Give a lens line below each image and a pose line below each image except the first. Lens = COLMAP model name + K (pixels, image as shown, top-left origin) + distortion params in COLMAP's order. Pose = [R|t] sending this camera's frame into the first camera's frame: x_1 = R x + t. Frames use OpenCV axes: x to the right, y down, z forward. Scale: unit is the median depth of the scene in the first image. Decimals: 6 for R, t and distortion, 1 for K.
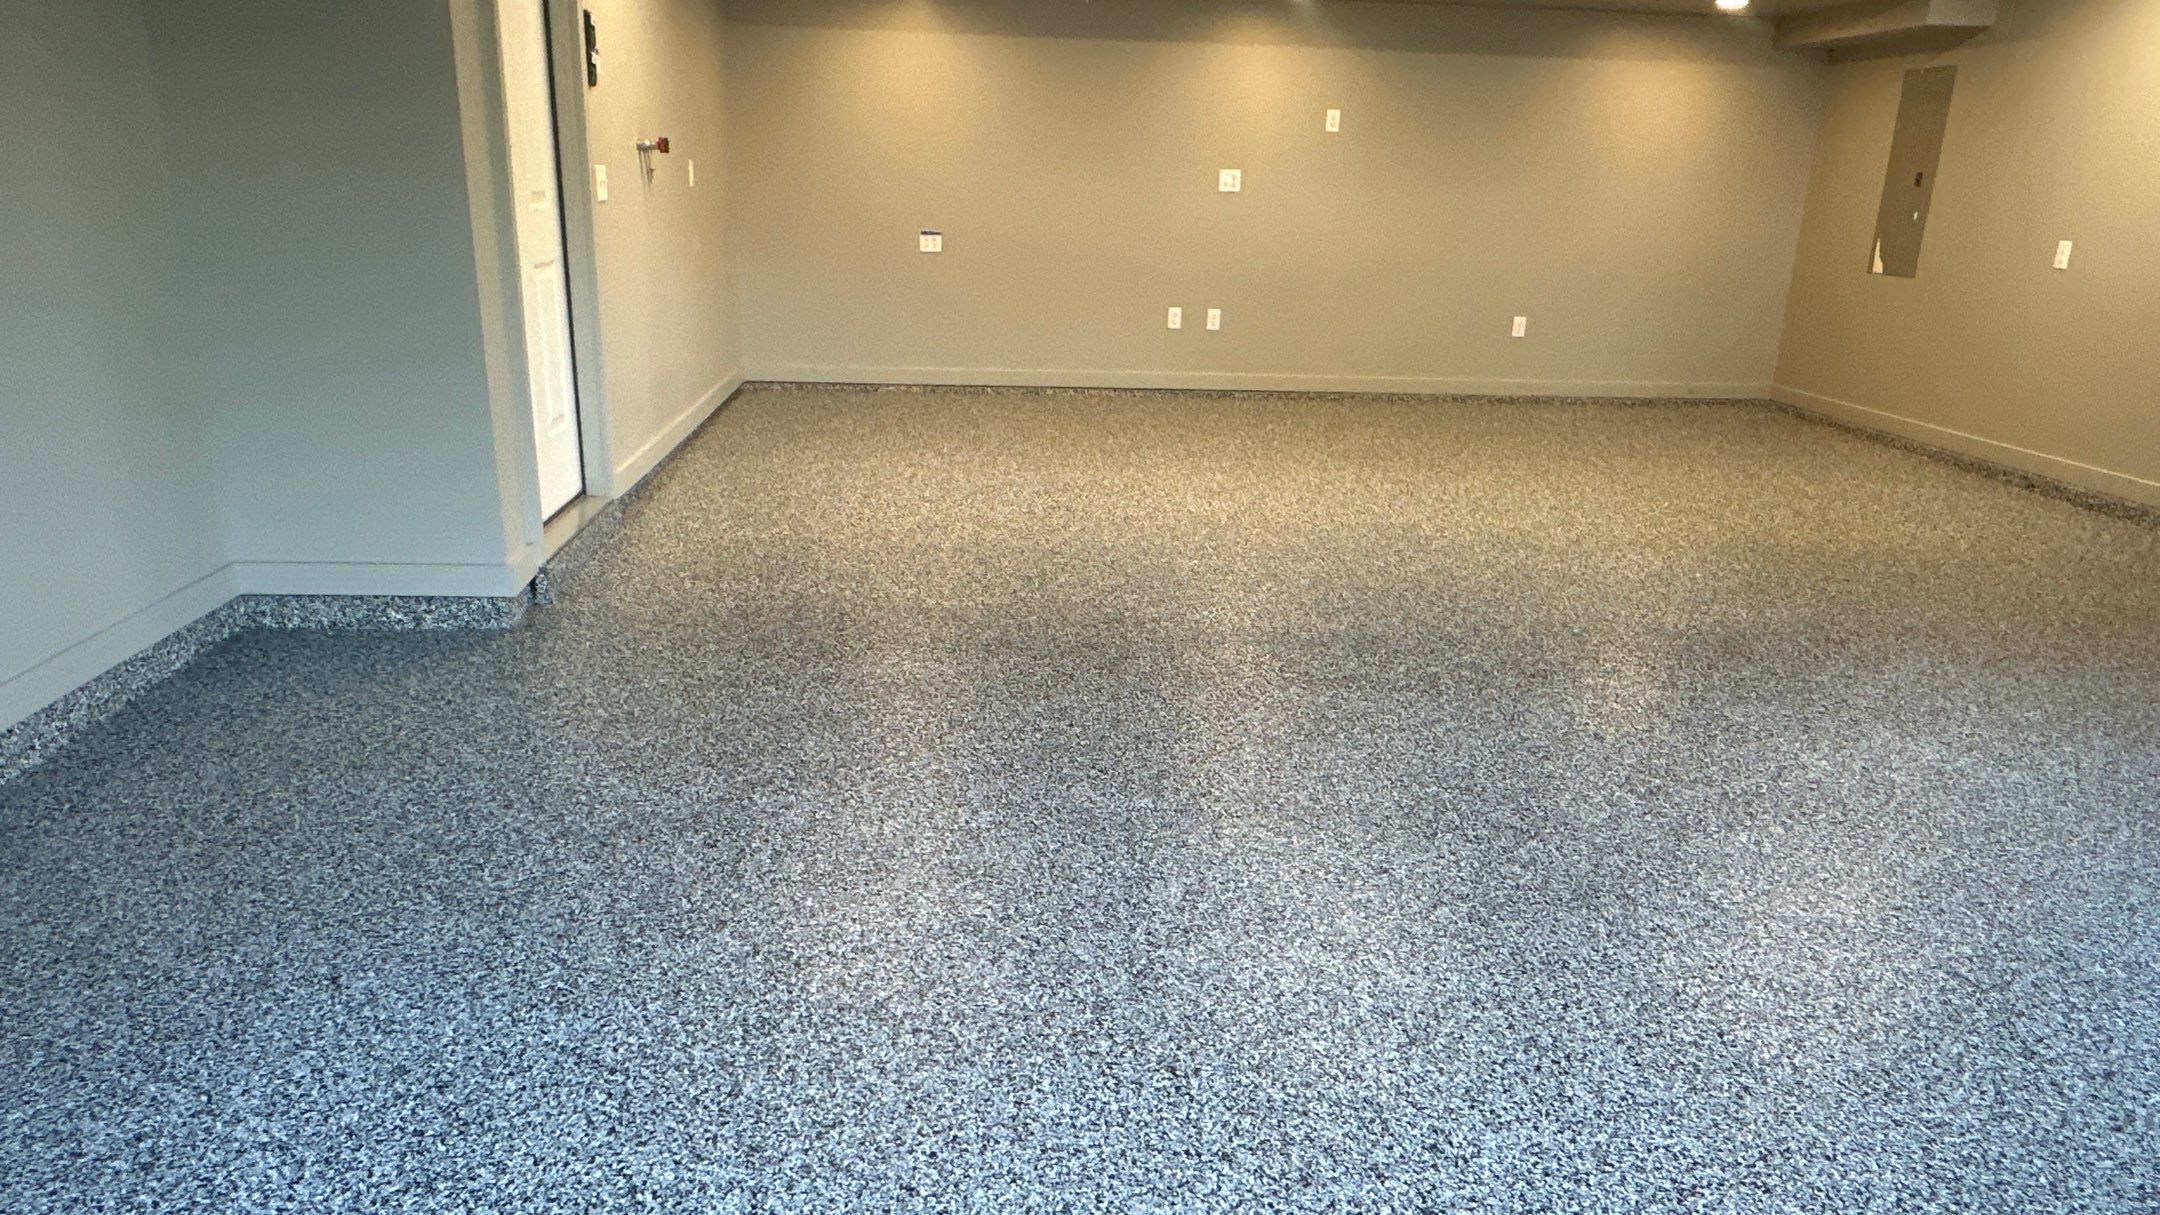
lens RADIAL K [[1405.7, 0, 1076.1], [0, 1405.7, 605.9], [0, 0, 1]] dist [-0.005386, 0.001525]
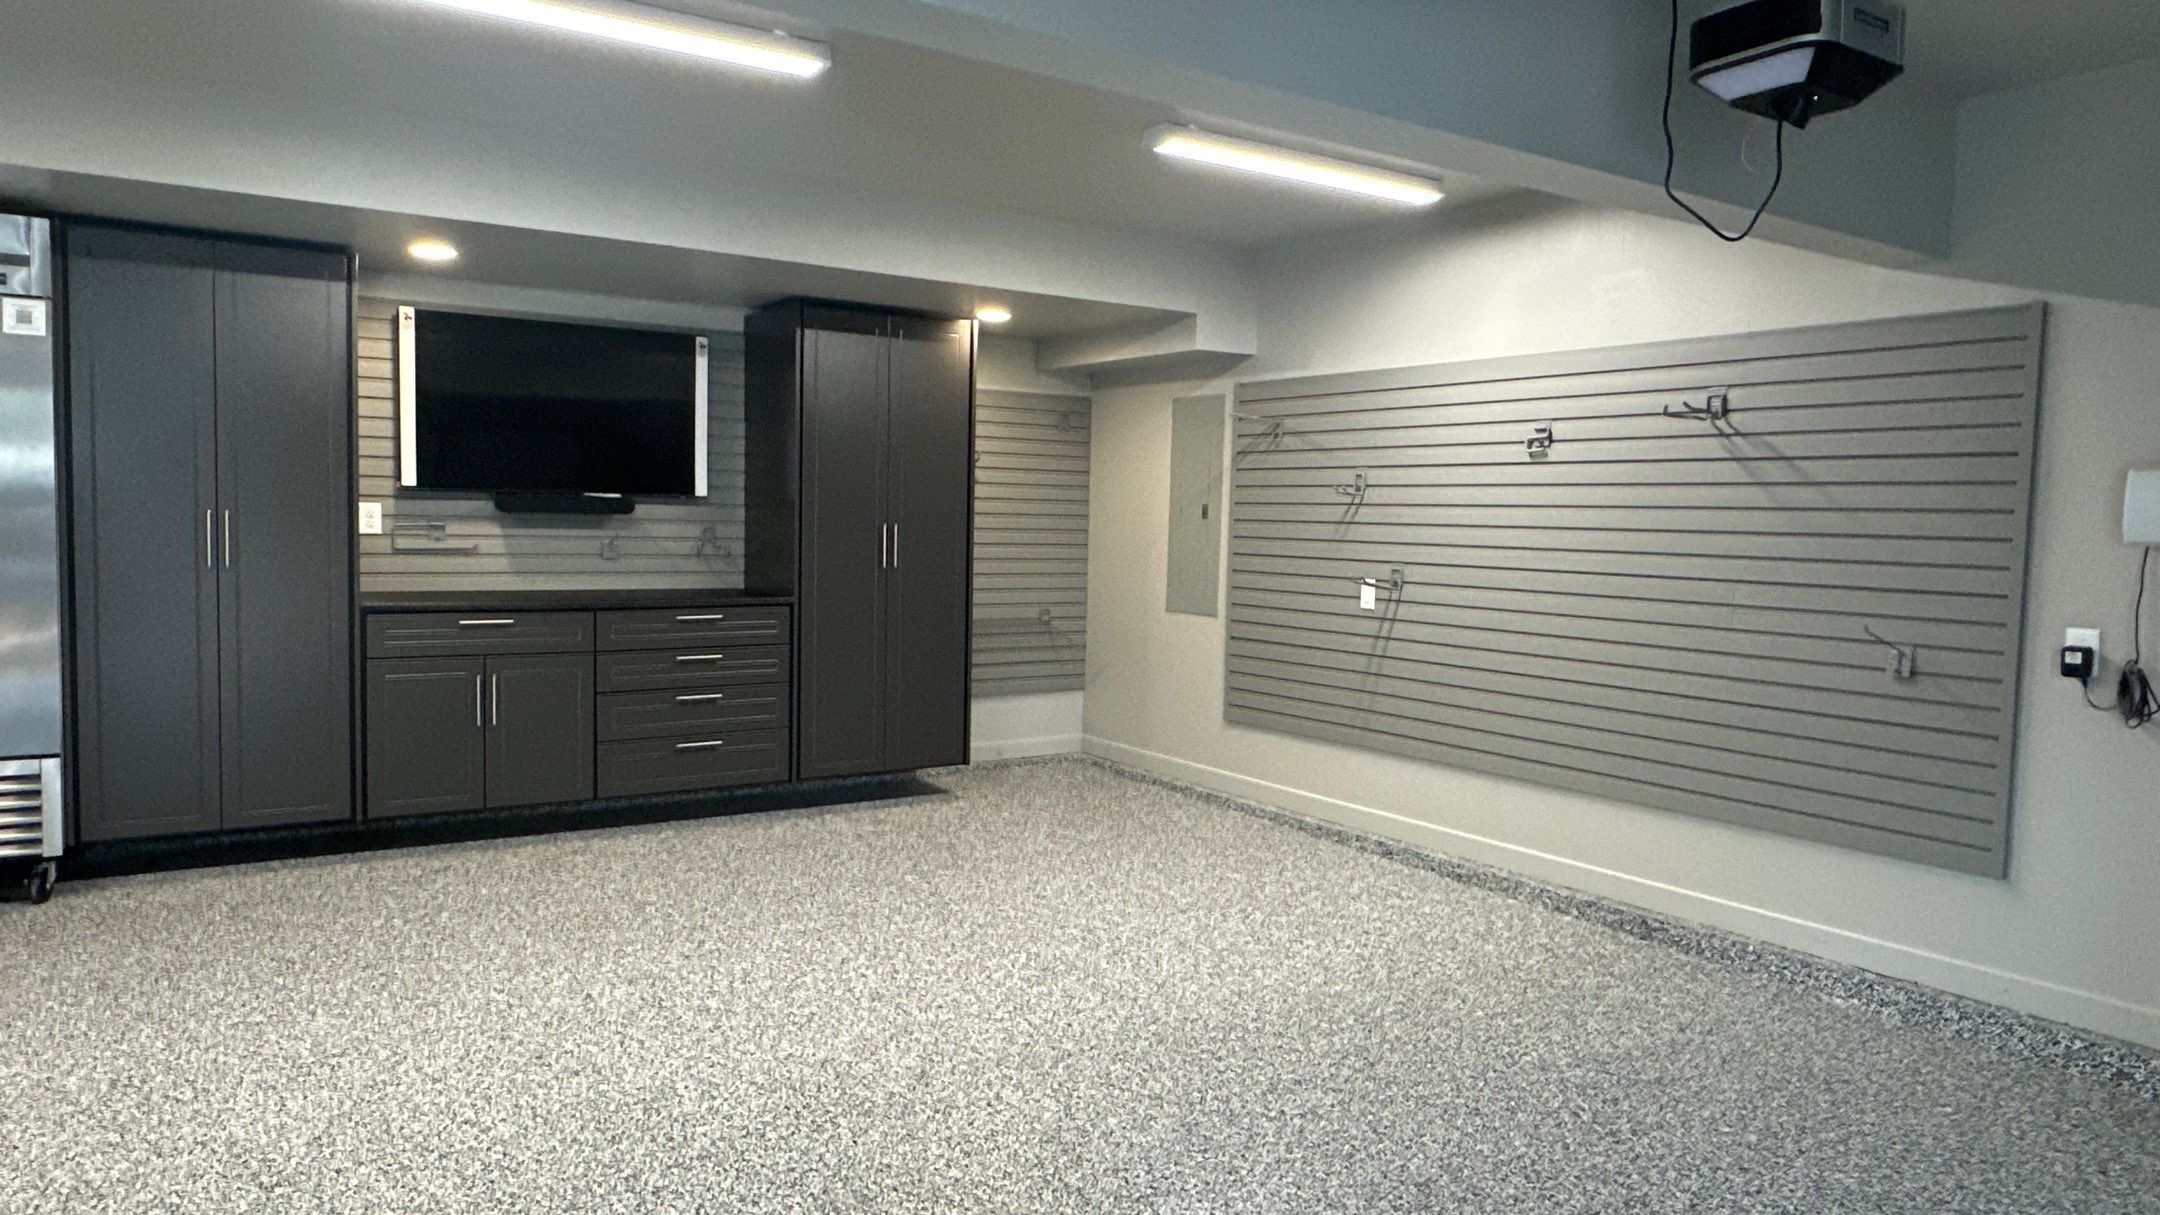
lens RADIAL K [[1405.7, 0, 1082.6], [0, 1405.7, 611.6], [0, 0, 1]] dist [-0.005386, 0.001525]
pose [[0.872822, -0.041163, 0.486299, 0.141890], [0.142803, 0.974367, -0.173830, -0.155809], [-0.466679, 0.221168, 0.856327, 0.449044]]
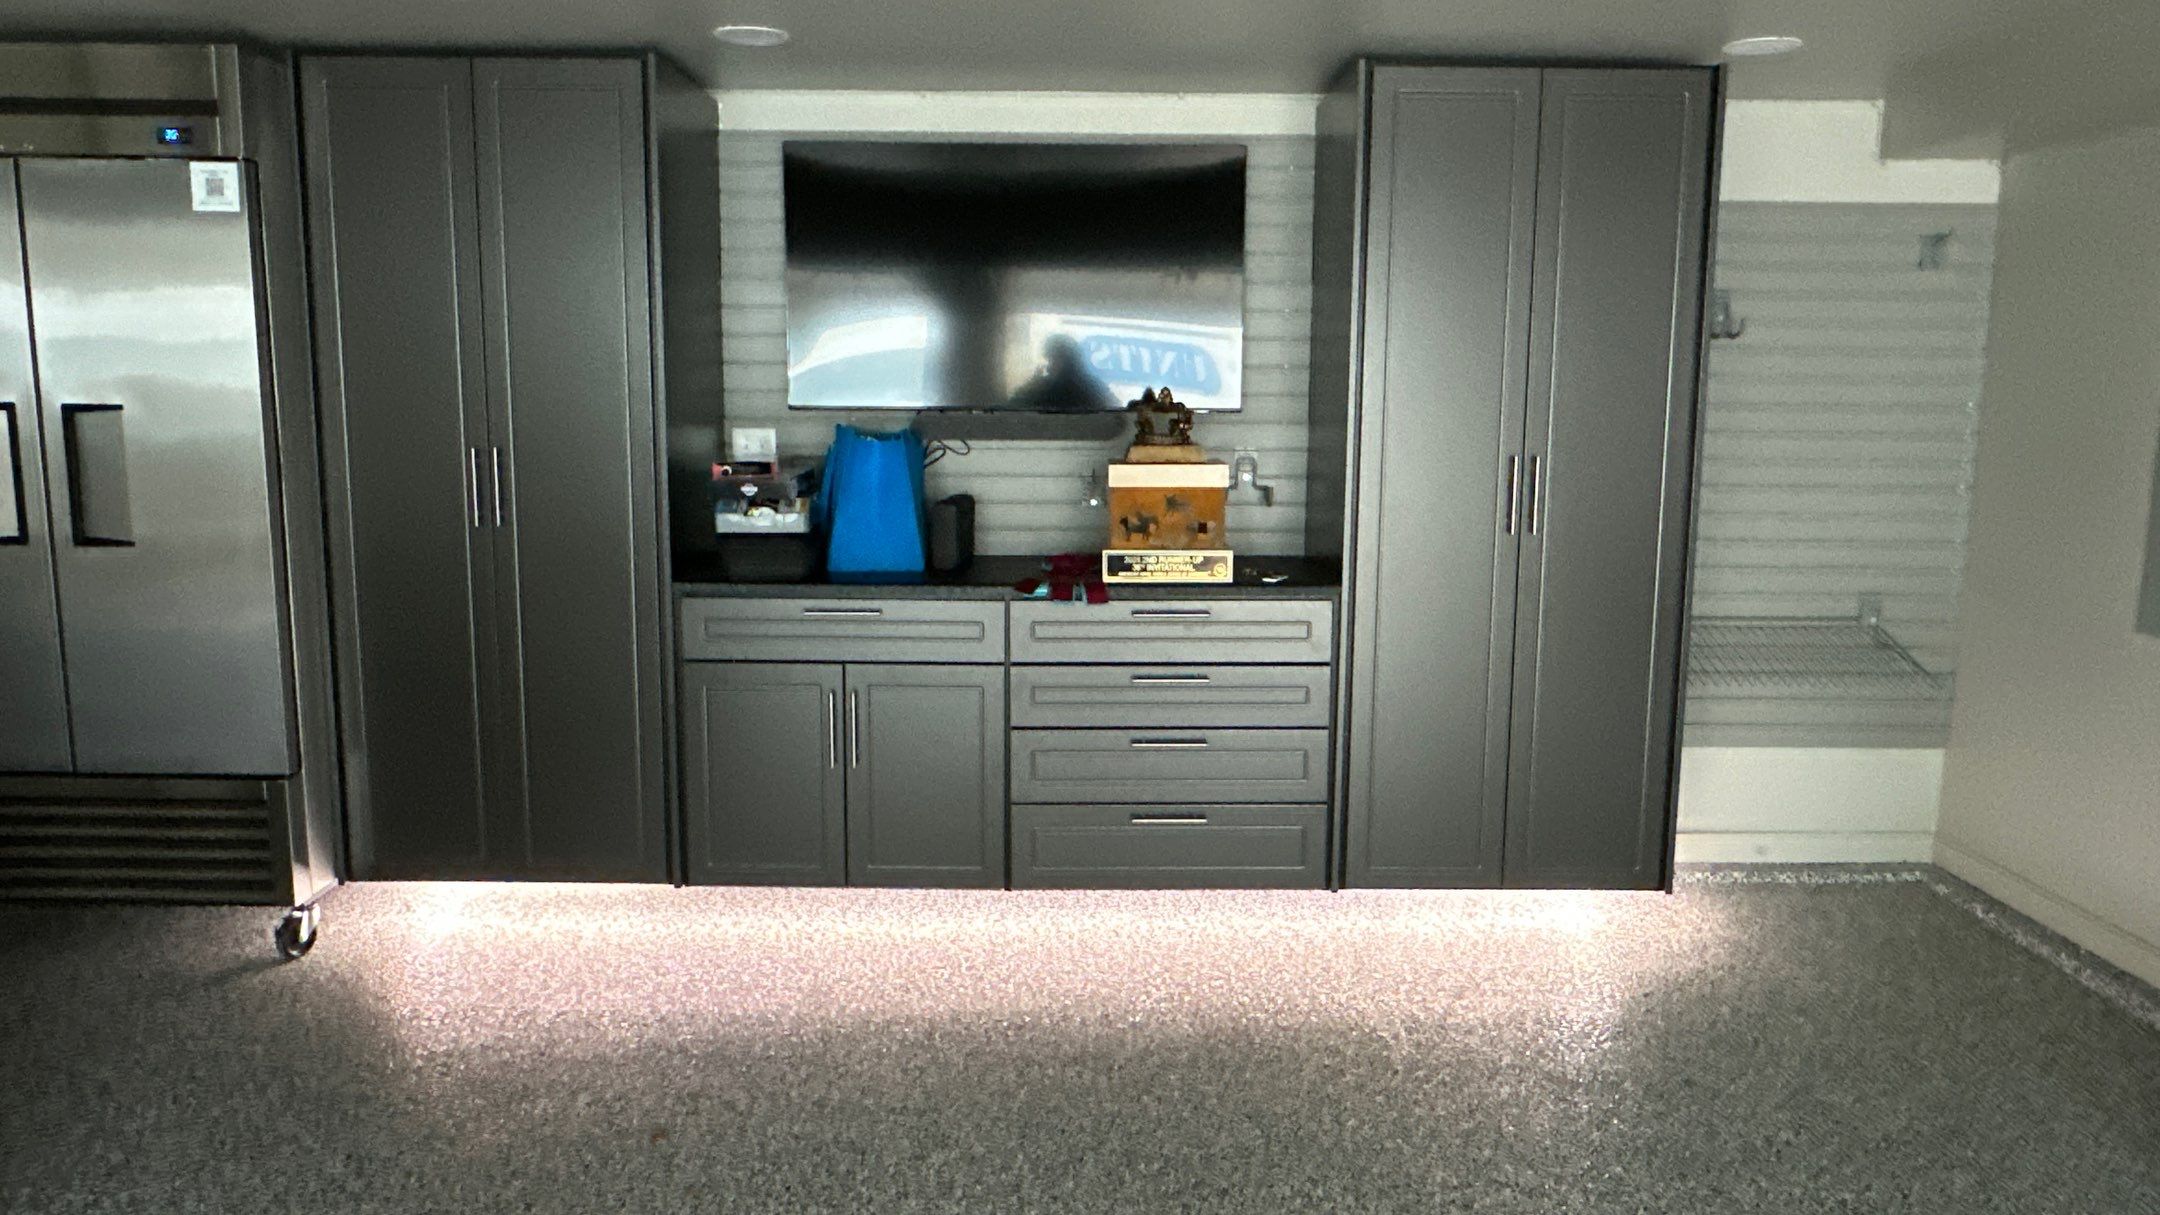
lens RADIAL K [[1405.7, 0, 1076.6], [0, 1405.7, 599.2], [0, 0, 1]] dist [-0.005386, 0.001525]
pose [[0.996509, -0.008746, -0.083023, 0.473620], [-0.003812, 0.988694, -0.149901, -0.317113], [0.083395, 0.149694, 0.985209, 0.946605]]
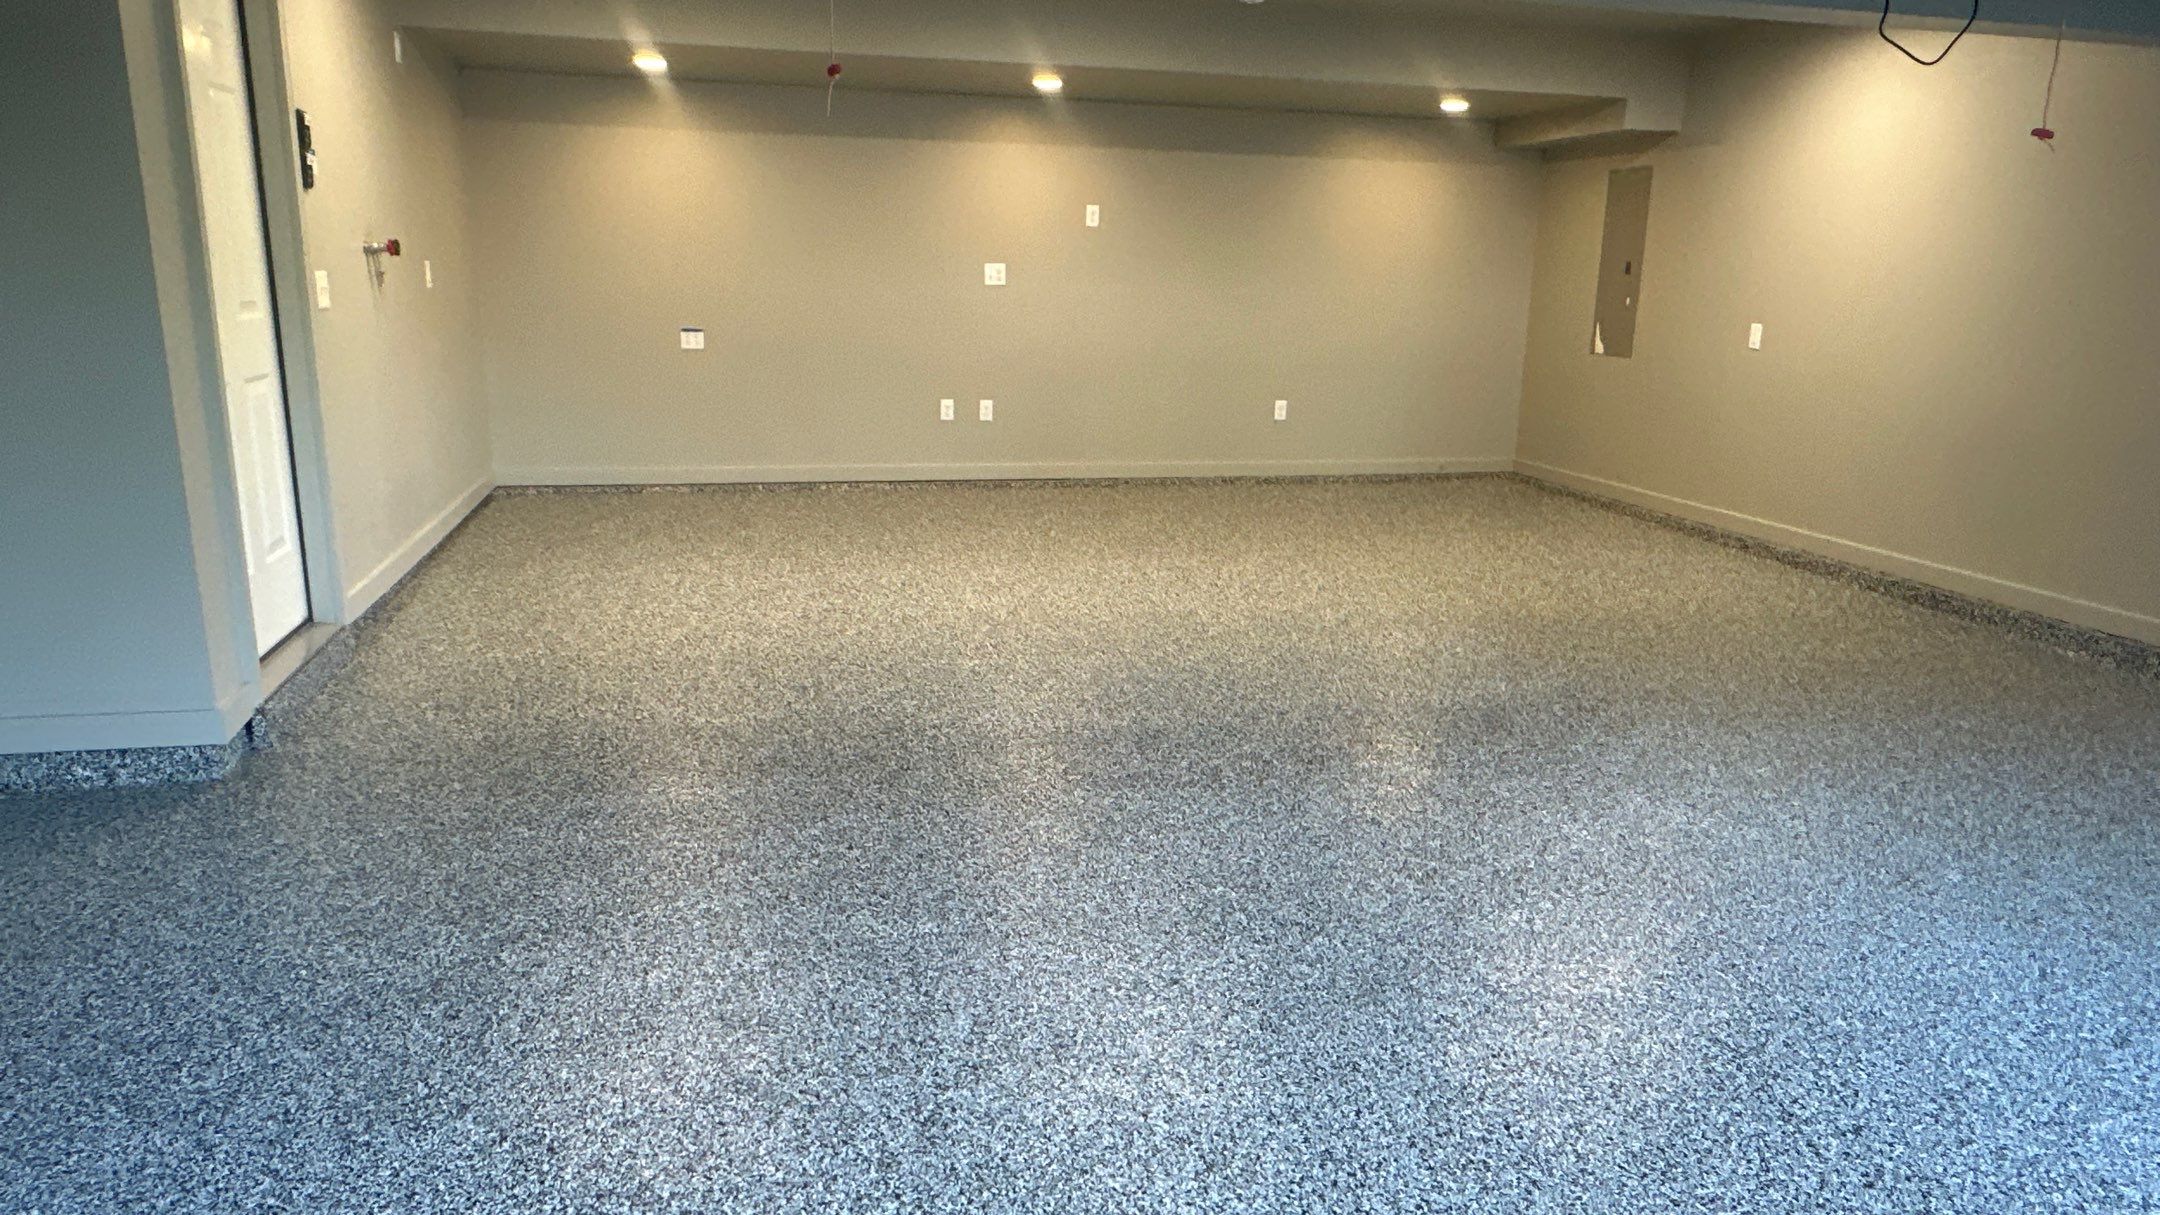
lens RADIAL K [[1405.7, 0, 1084.2], [0, 1405.7, 601.4], [0, 0, 1]] dist [-0.005386, 0.001525]
pose [[0.987006, -0.044508, 0.154393, 0.010805], [0.053437, 0.997101, -0.054171, -0.017882], [-0.151535, 0.061718, 0.986523, 0.014361]]
